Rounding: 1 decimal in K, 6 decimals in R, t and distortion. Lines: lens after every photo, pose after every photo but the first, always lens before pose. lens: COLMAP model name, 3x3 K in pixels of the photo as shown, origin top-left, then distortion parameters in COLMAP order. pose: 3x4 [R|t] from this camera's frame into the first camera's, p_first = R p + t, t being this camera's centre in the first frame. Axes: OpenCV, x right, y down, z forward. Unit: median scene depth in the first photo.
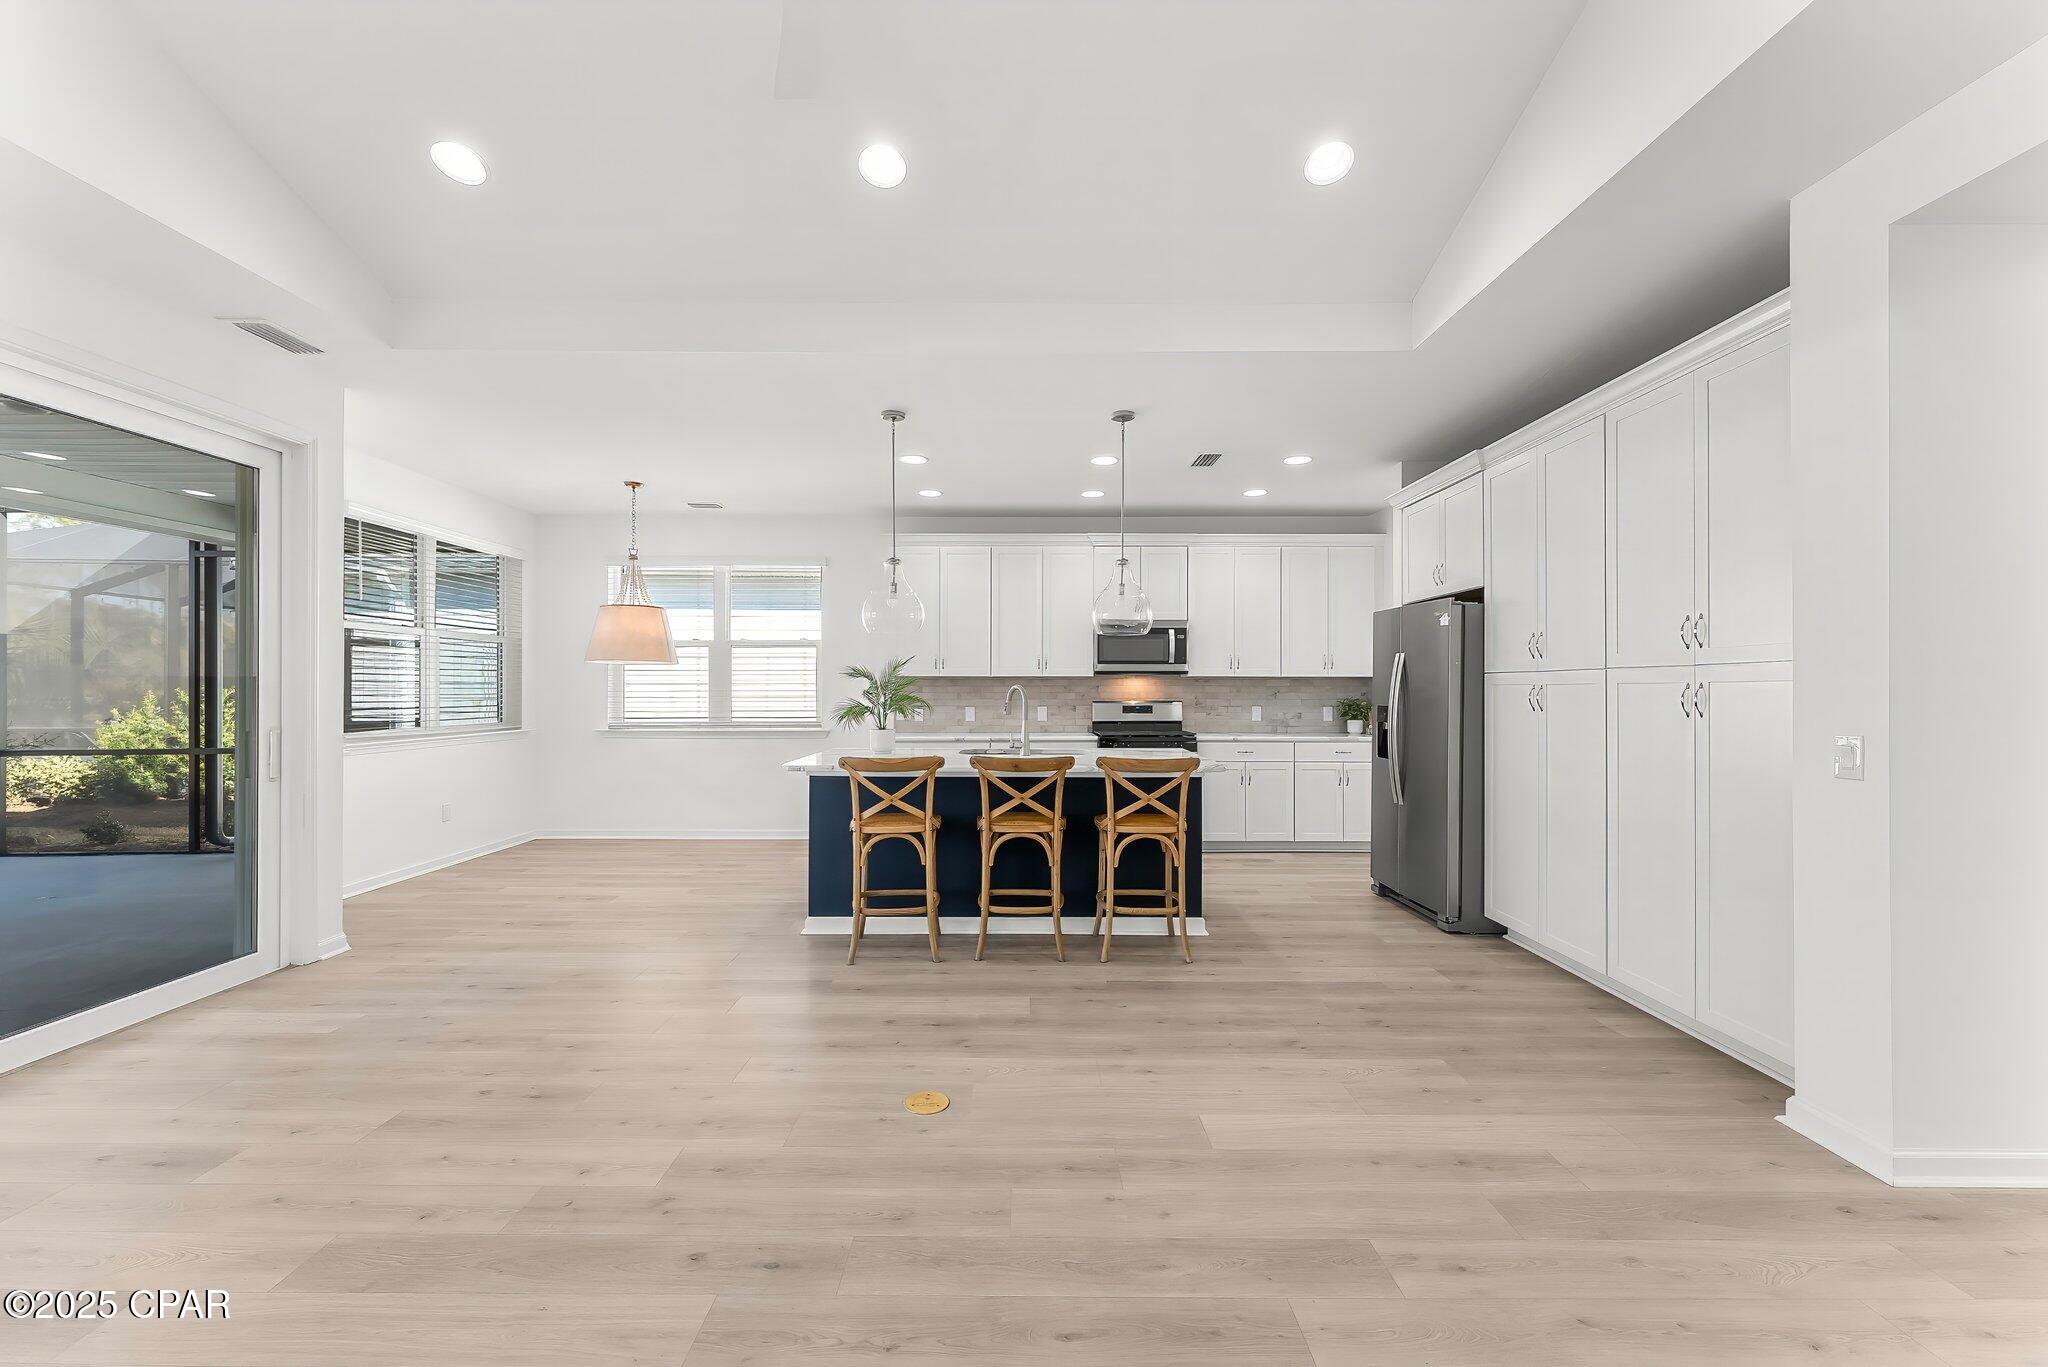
lens RADIAL K [[841.5, 0, 1024.8], [0, 841.5, 681.4], [0, 0, 1]] dist [-0.000525, -0.000554]
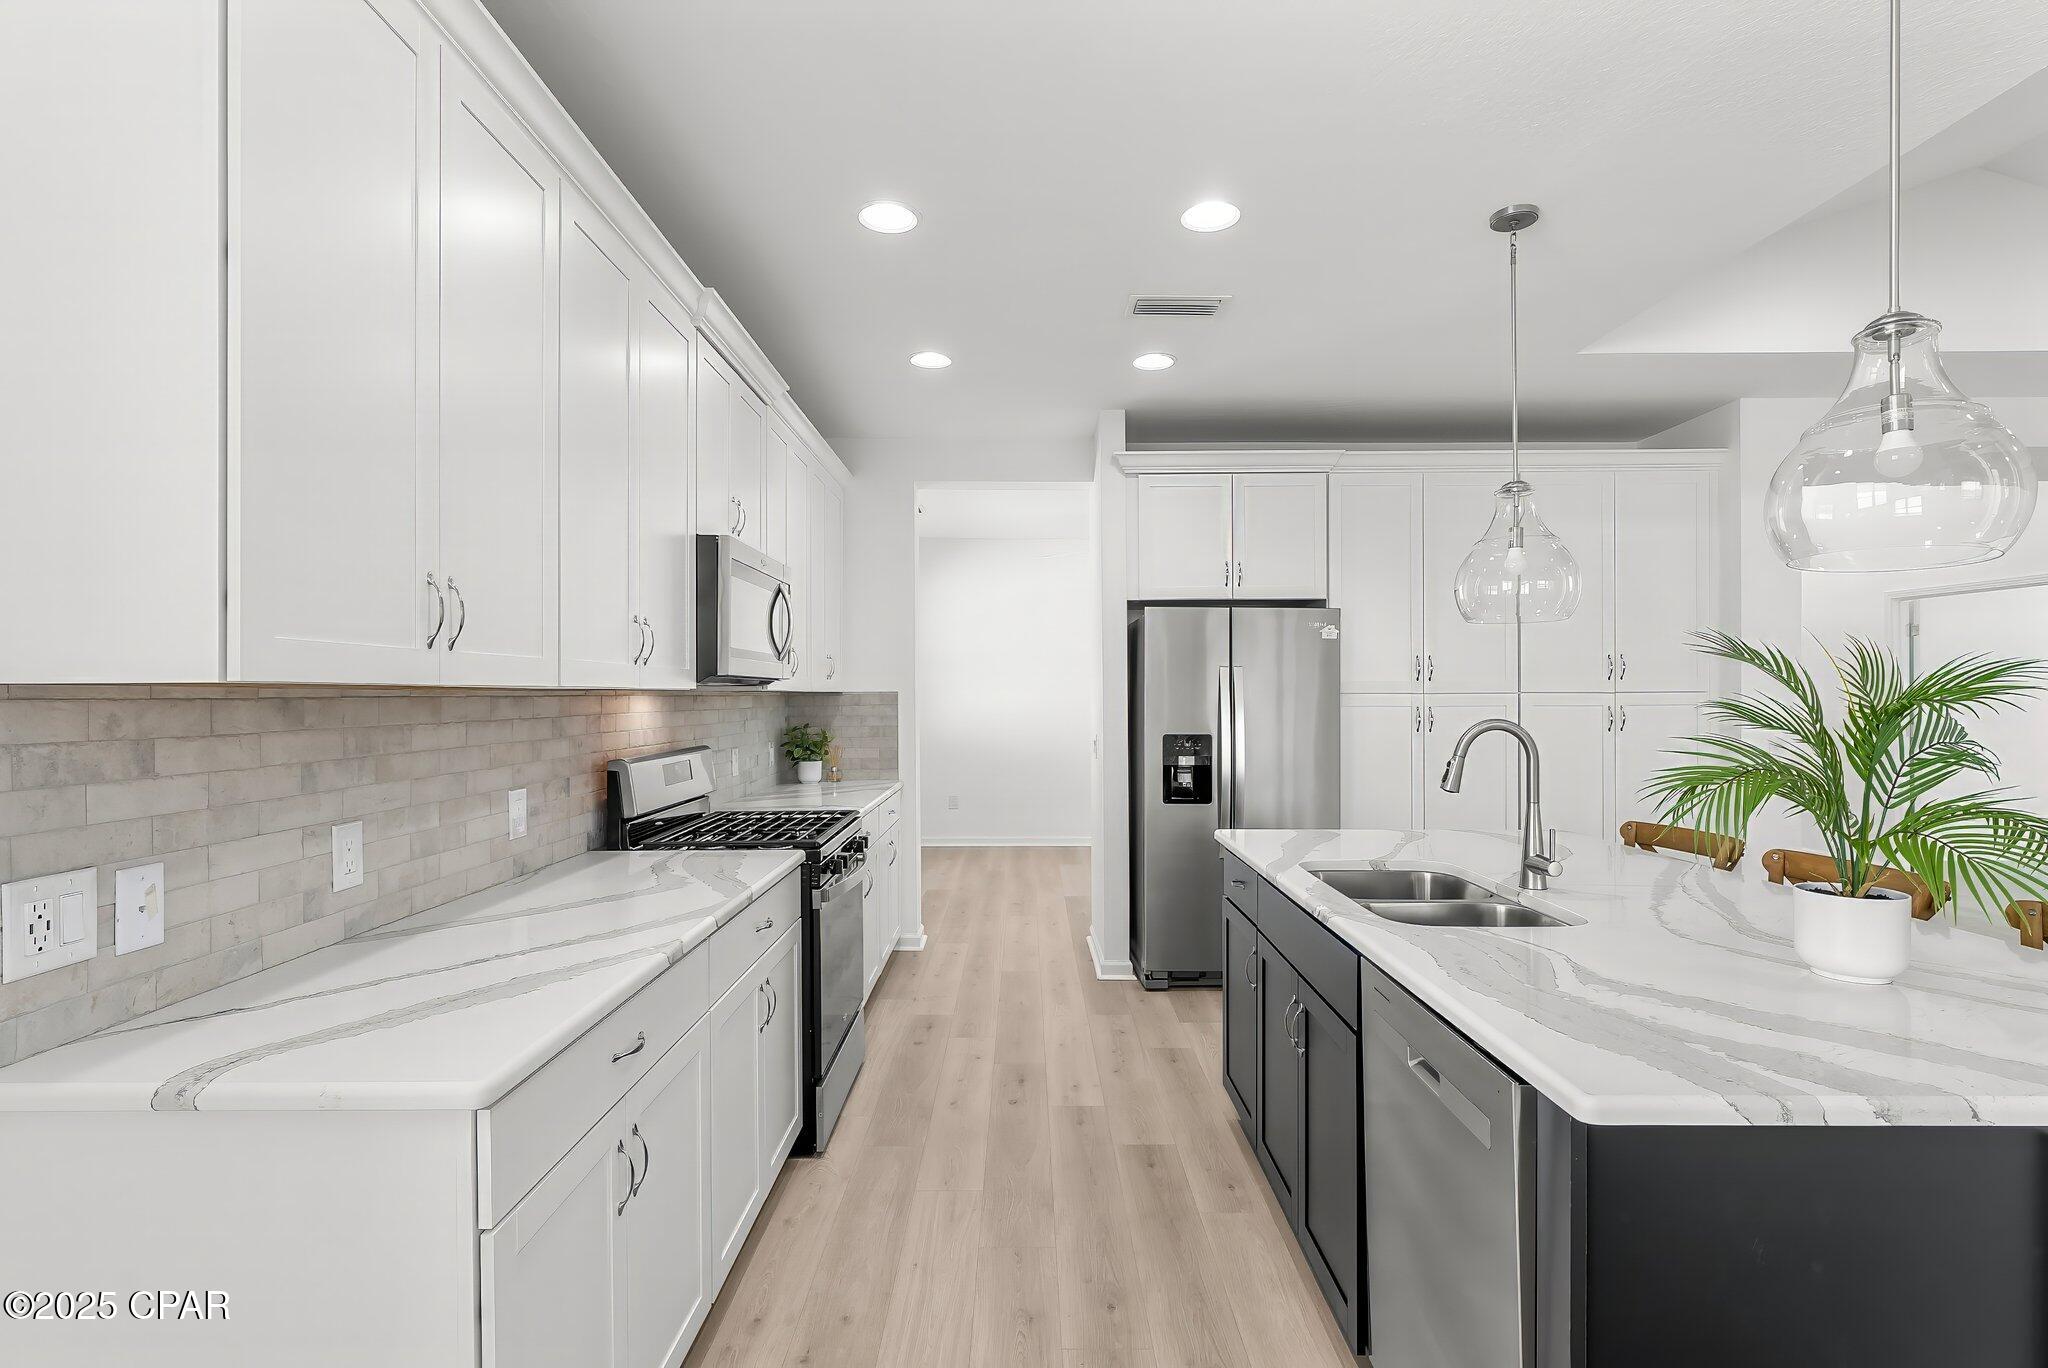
lens RADIAL K [[969.4, 0, 1020.1], [0, 969.4, 690.8], [0, 0, 1]] dist [-0.003076, -0.001223]
pose [[0.008243, 0.003858, 0.999959, -0.484237], [-0.005635, 0.999977, -0.003811, -0.007012], [-0.999950, -0.005603, 0.008265, 1.247873]]
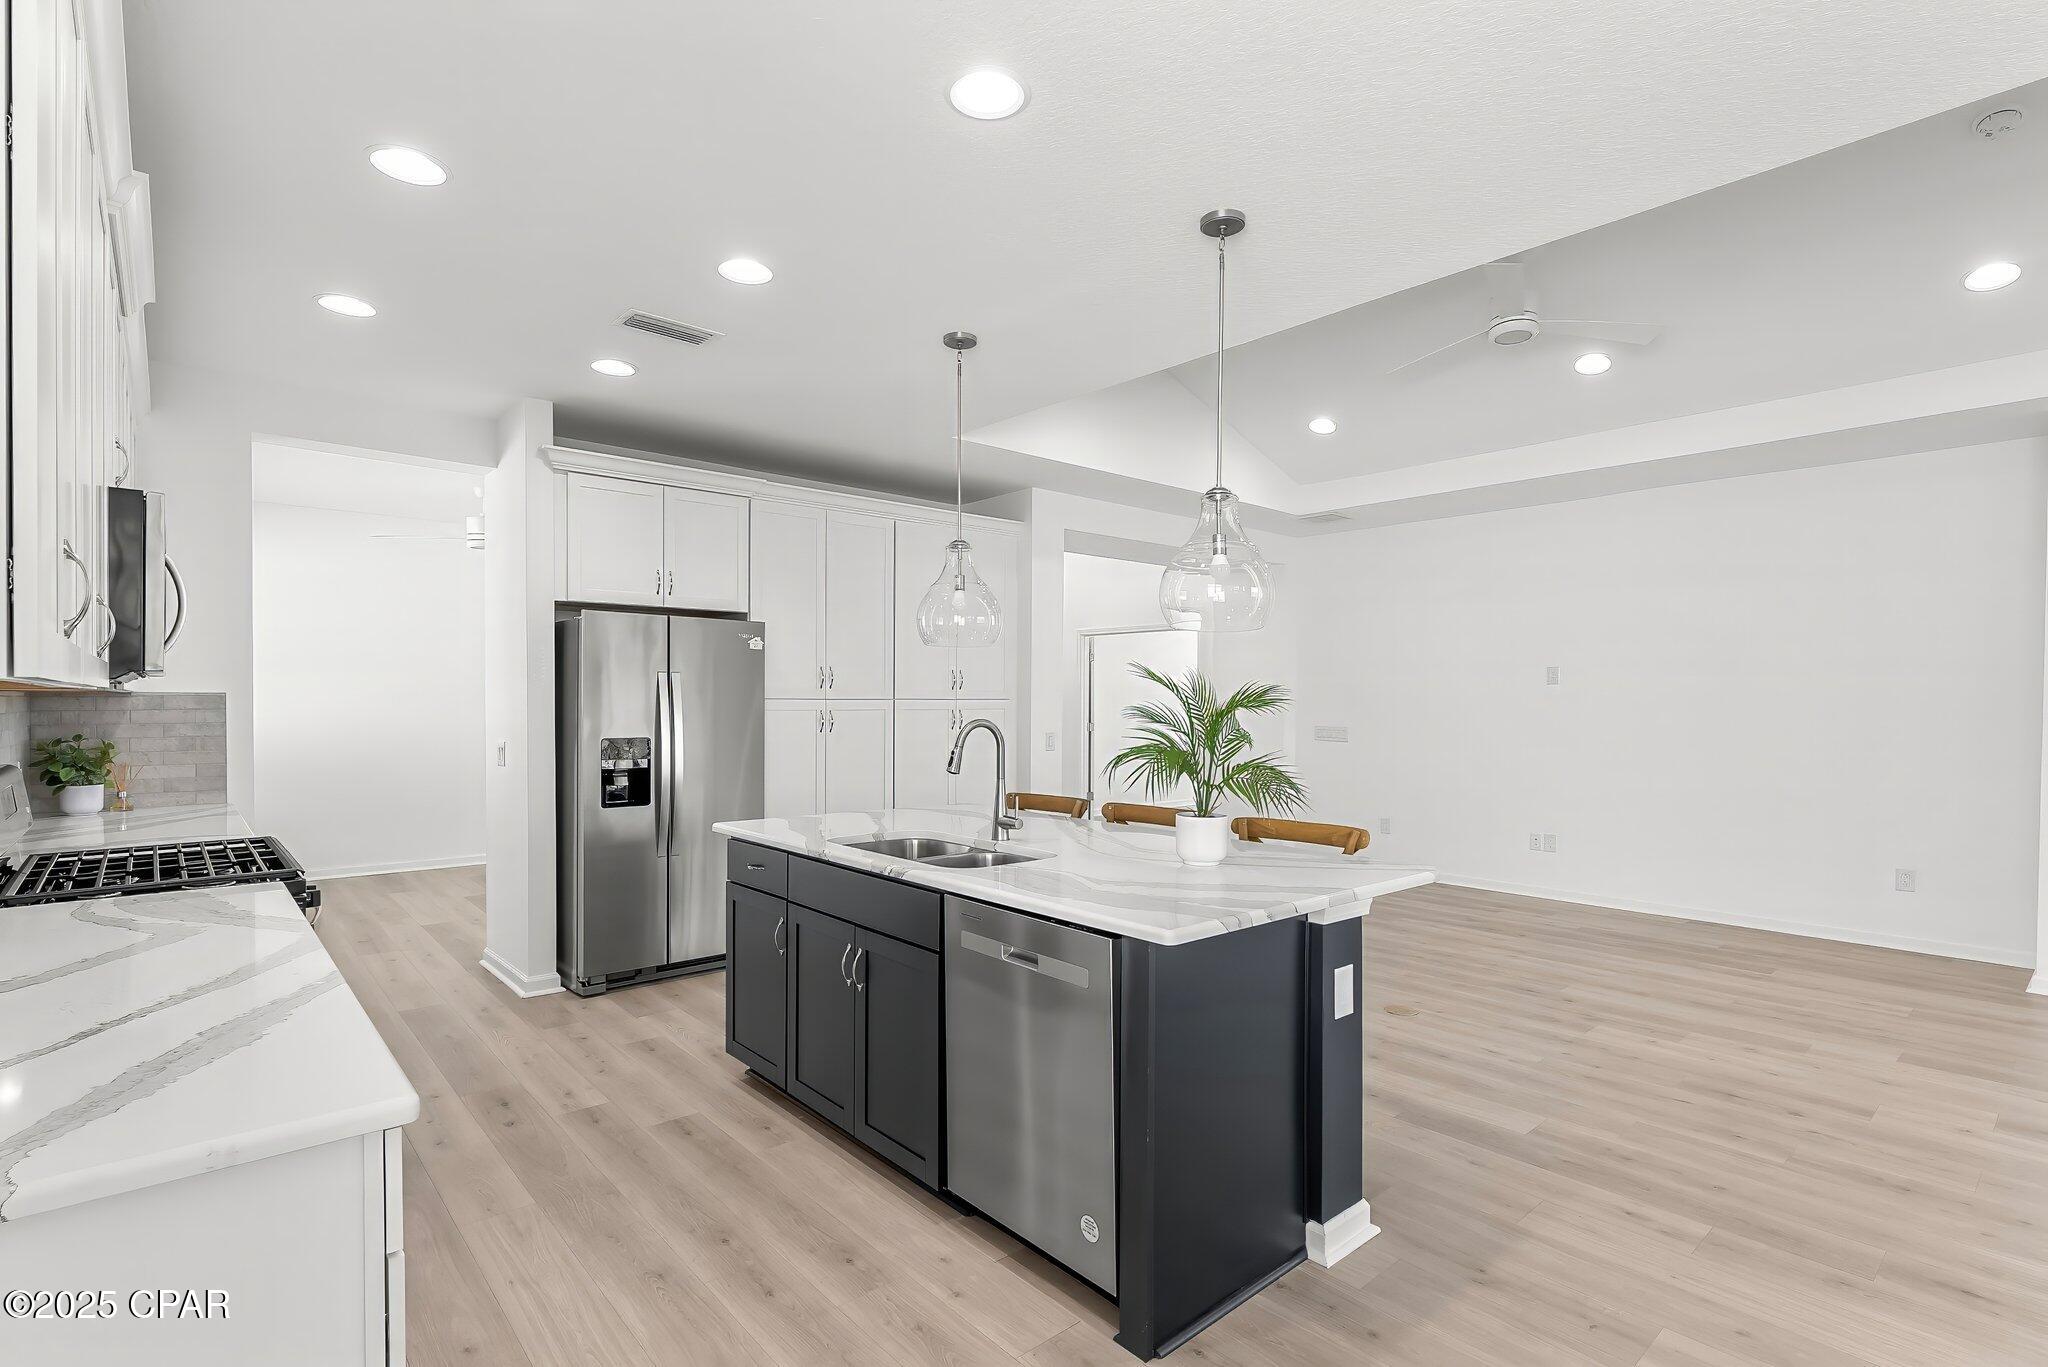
lens RADIAL K [[969.4, 0, 1020.6], [0, 969.4, 707.0], [0, 0, 1]] dist [-0.003076, -0.001223]
pose [[-0.655137, -0.008652, 0.755461, -0.516828], [-0.011195, 0.999936, 0.001743, -0.005925], [-0.755428, -0.007315, -0.655191, 1.426158]]
